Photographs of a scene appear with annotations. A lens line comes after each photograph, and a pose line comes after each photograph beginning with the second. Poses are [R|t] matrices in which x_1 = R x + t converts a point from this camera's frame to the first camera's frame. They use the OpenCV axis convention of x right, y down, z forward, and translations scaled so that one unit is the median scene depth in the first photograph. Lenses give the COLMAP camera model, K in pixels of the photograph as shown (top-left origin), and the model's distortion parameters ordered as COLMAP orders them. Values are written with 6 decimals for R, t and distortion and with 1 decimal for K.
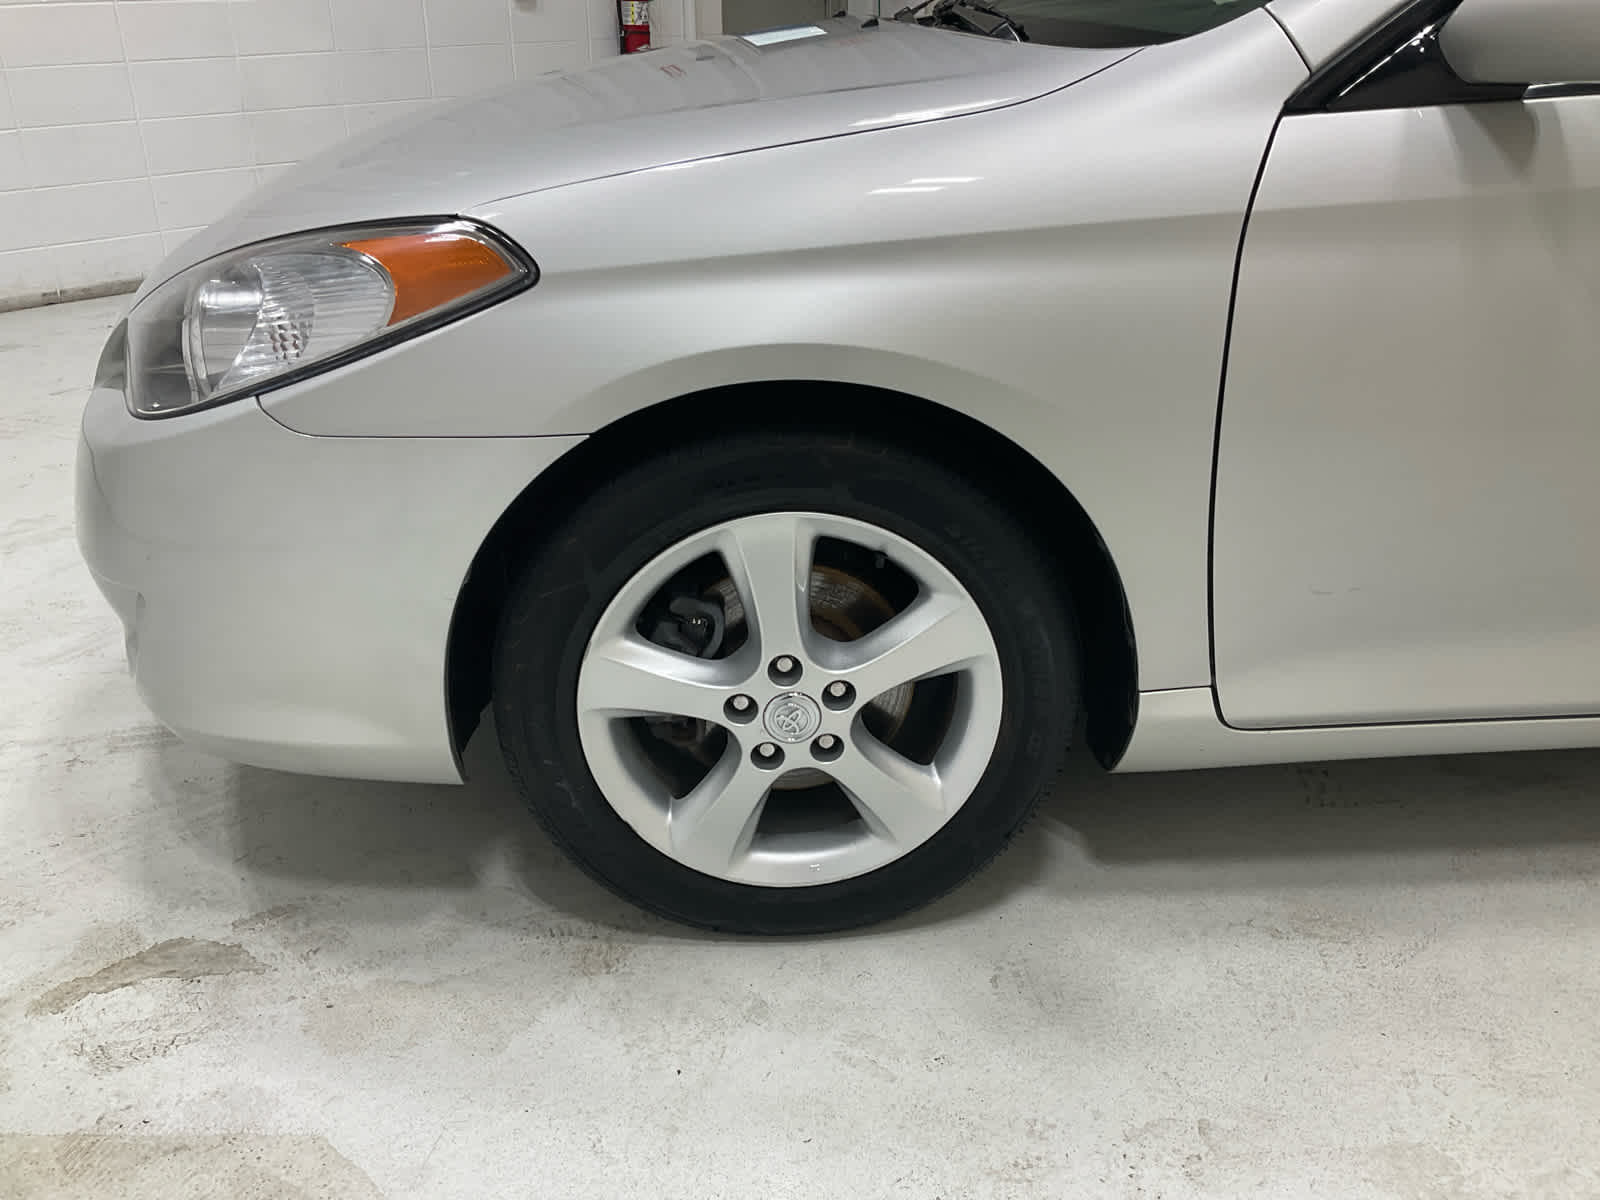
lens RADIAL K [[1334.7, 0, 800.0], [0, 1334.7, 600.0], [0, 0, 1]] dist [0.119069, -0.180204]
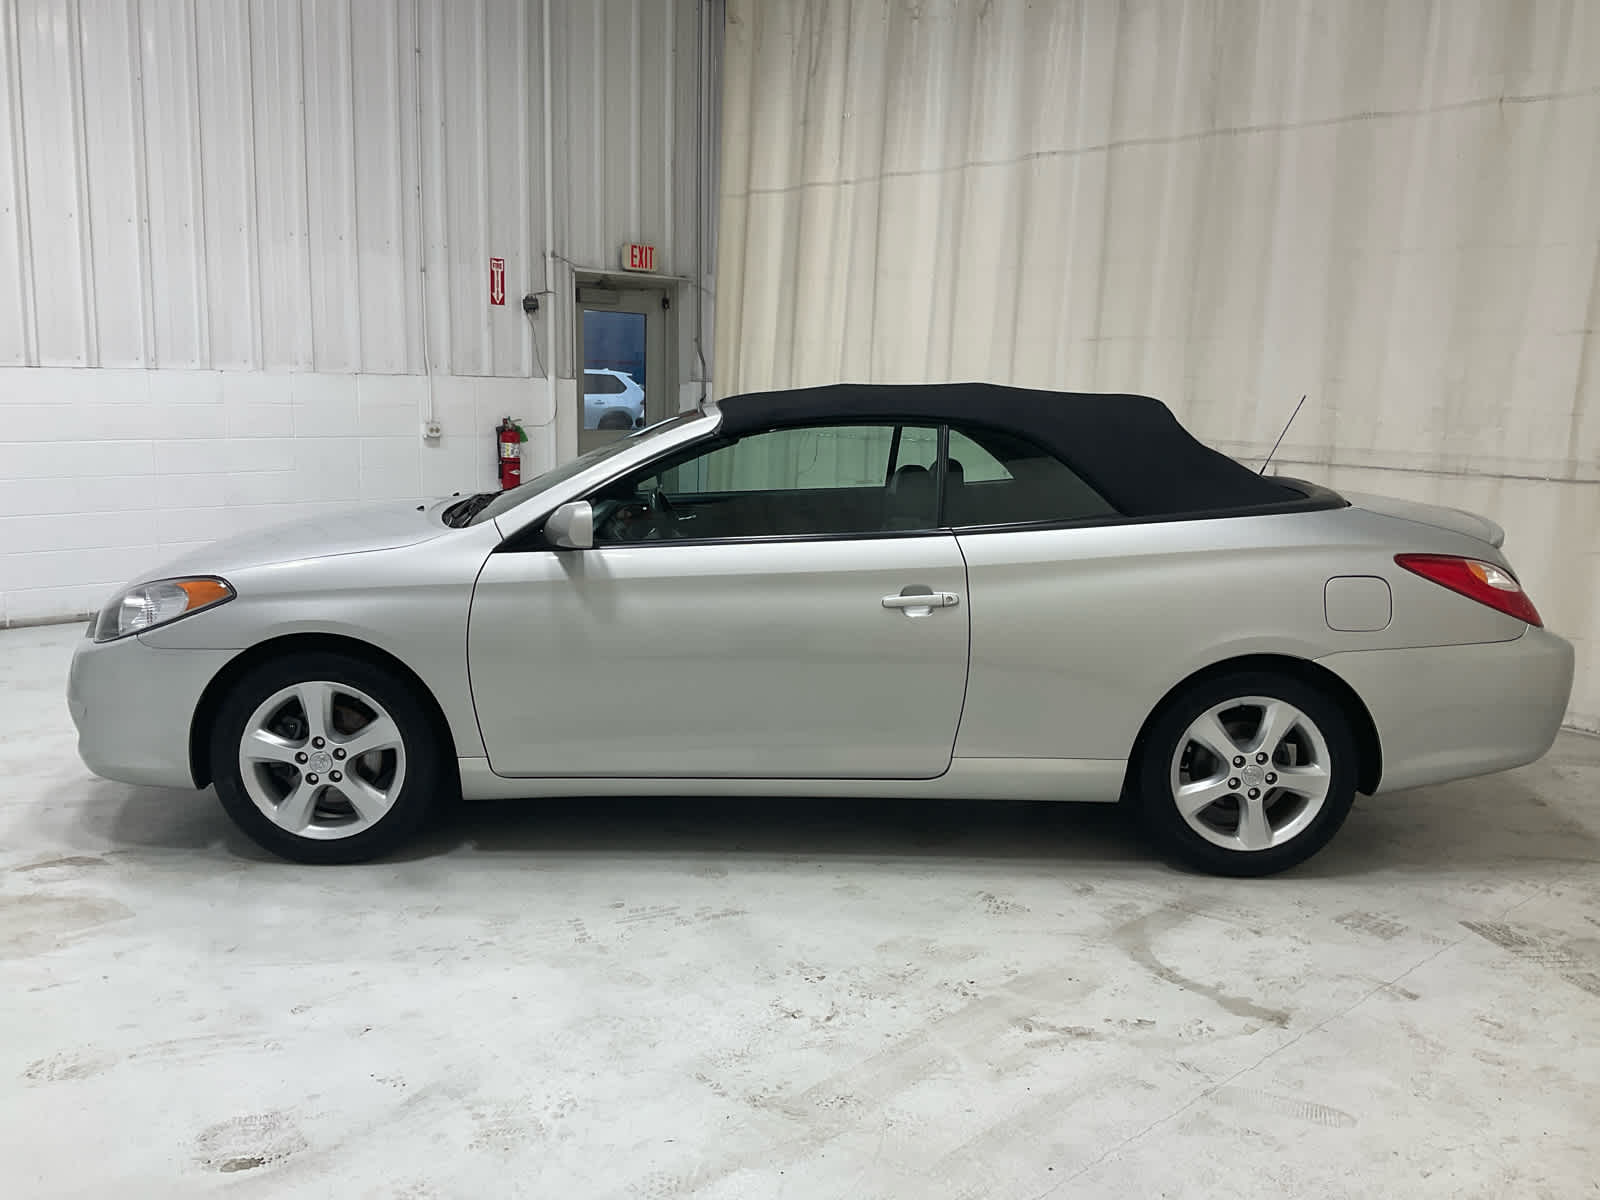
lens RADIAL K [[1320.4, 0, 800.0], [0, 1320.4, 600.0], [0, 0, 1]] dist [0.025085, -0.054931]
pose [[0.999413, 0.033717, -0.006100, 0.929404], [-0.034132, 0.964009, -0.263670, 0.429605], [-0.003009, 0.263723, 0.964594, -1.571716]]
